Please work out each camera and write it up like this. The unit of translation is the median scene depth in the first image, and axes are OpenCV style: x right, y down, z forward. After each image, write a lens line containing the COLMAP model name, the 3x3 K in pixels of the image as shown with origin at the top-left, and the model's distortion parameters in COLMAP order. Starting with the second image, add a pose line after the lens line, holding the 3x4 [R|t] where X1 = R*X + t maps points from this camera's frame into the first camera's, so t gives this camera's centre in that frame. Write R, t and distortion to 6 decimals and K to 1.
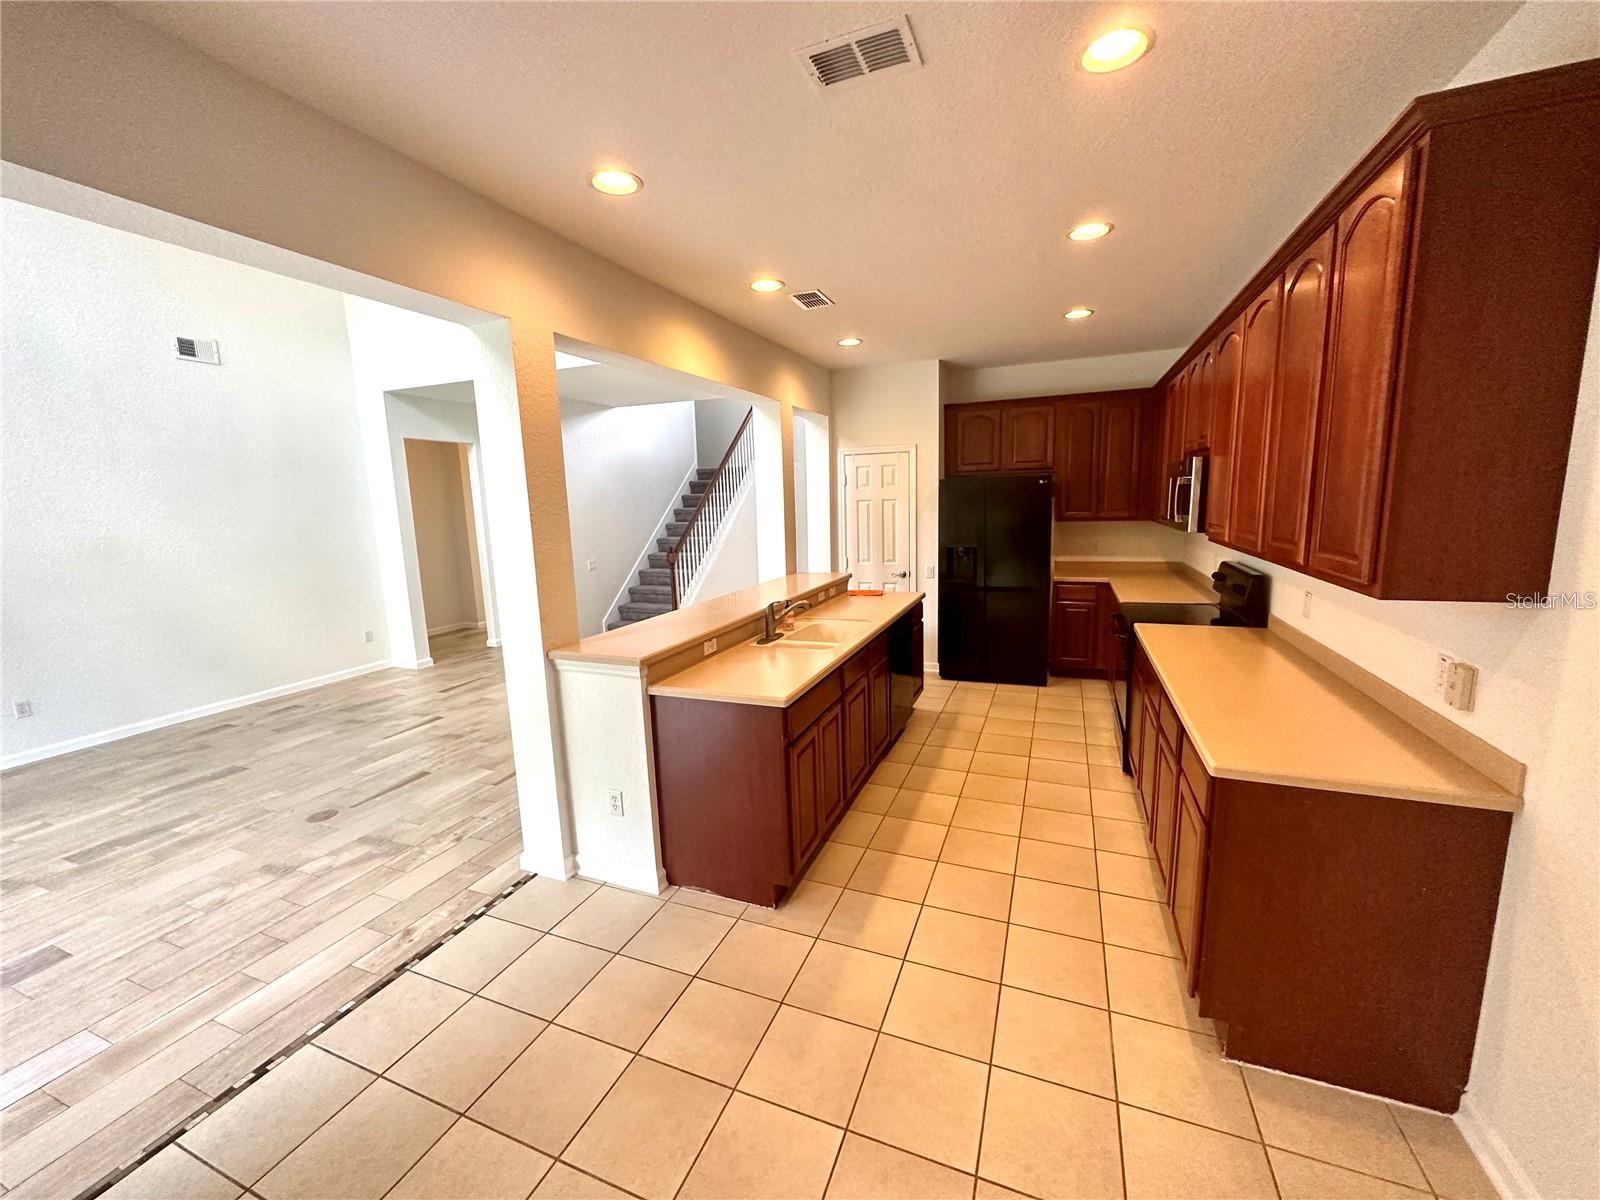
lens RADIAL K [[637.5, 0, 803.4], [0, 637.5, 600.8], [0, 0, 1]] dist [-0.002882, 0.000723]
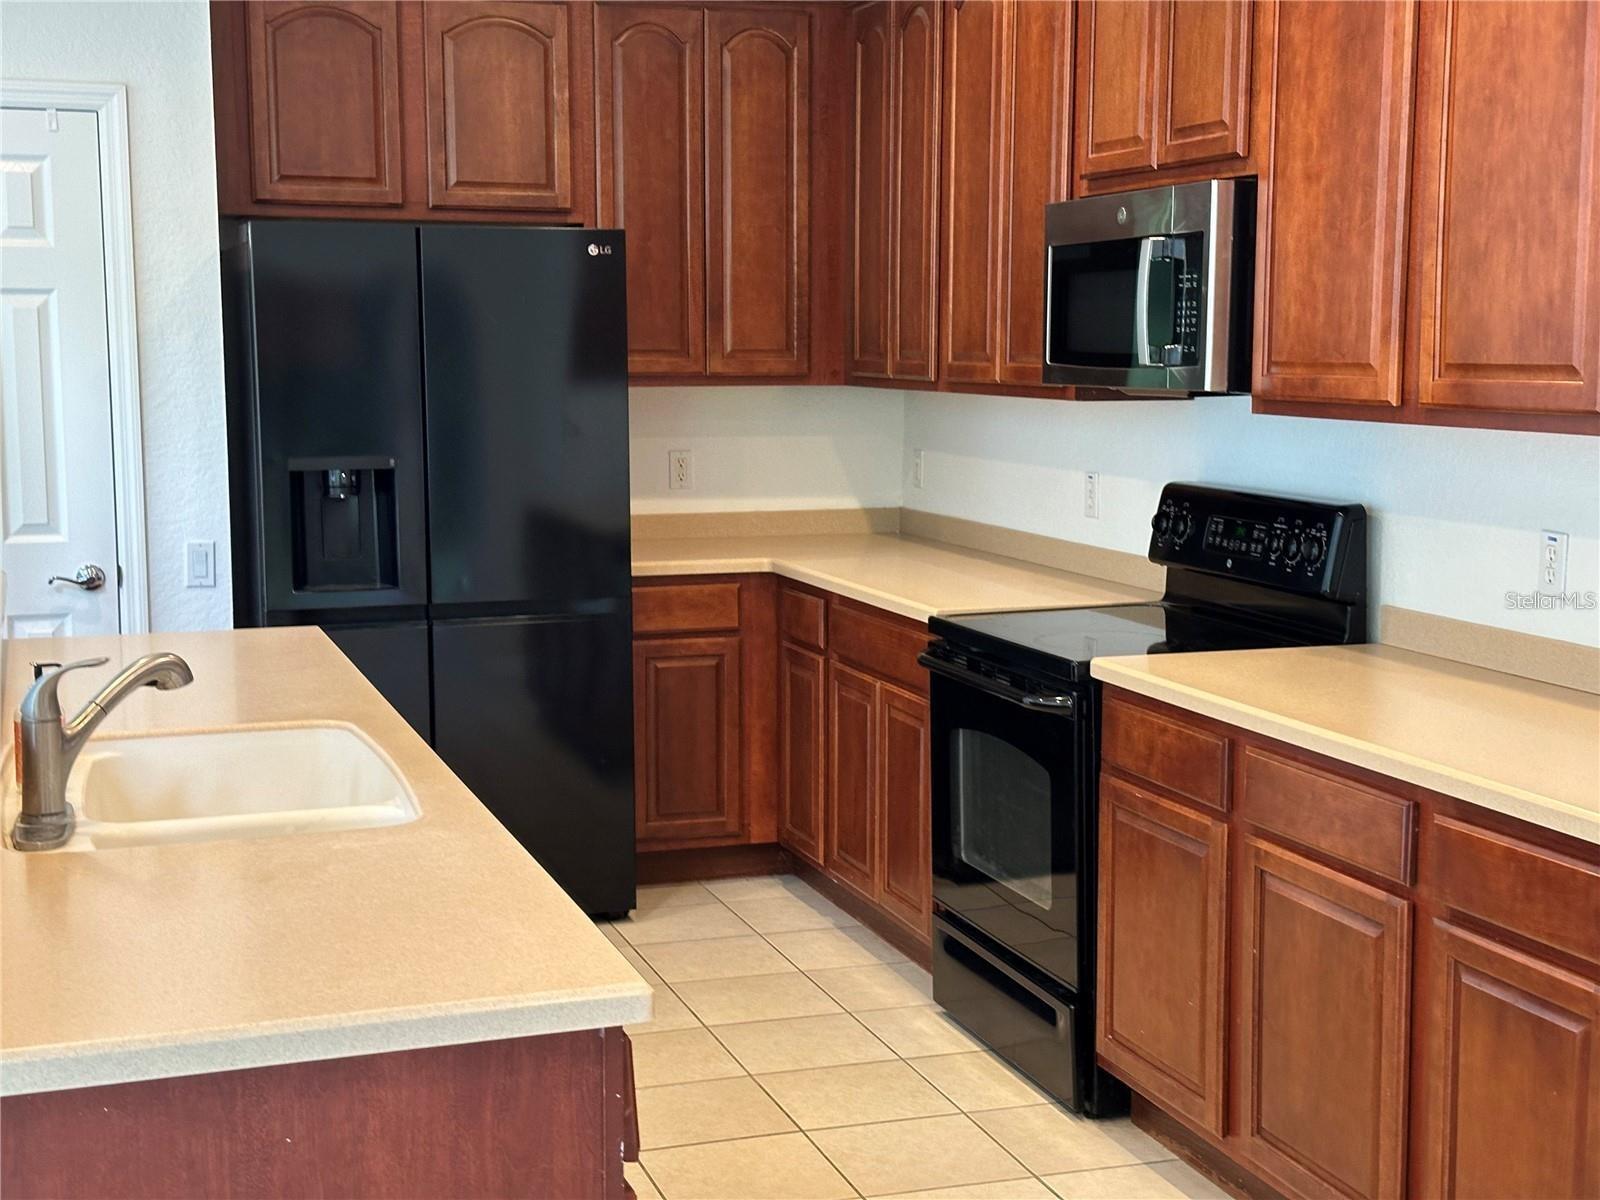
lens RADIAL K [[2235.5, 0, 789.7], [0, 2235.5, 607.6], [0, 0, 1]] dist [0.113171, 0.000000]
pose [[0.763324, -0.048897, 0.644163, -0.377925], [0.079977, 0.996613, -0.019120, 0.018217], [-0.641046, 0.066112, 0.764650, 0.189574]]
